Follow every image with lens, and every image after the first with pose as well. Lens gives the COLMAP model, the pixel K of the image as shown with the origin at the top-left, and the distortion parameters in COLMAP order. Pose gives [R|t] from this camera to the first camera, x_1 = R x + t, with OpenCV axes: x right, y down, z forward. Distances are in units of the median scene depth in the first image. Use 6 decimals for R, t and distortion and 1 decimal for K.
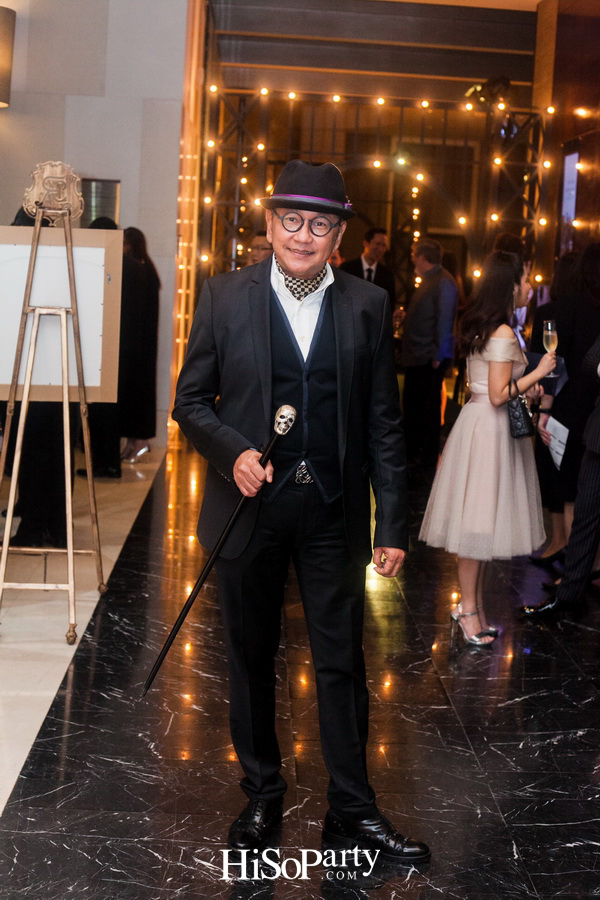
lens RADIAL K [[1328.1, 0, 297.0], [0, 1328.1, 446.8], [0, 0, 1]] dist [-0.105088, 0.000000]
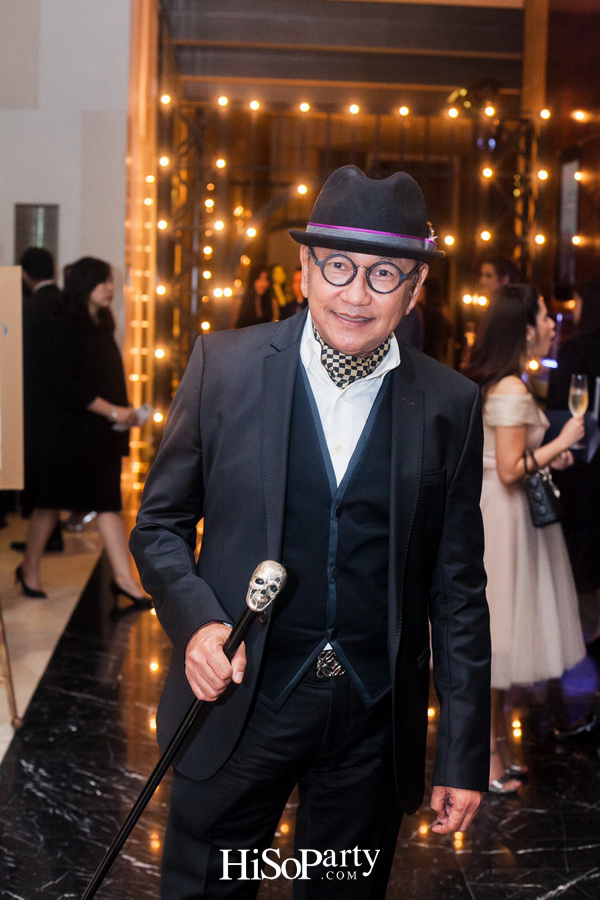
lens RADIAL K [[1328.1, 0, 302.5], [0, 1328.1, 454.3], [0, 0, 1]] dist [-0.105088, 0.000000]
pose [[0.999471, -0.027439, 0.017476, 0.006610], [0.027641, 0.999553, -0.011425, -0.019742], [-0.017154, 0.011902, 0.999782, 0.112329]]
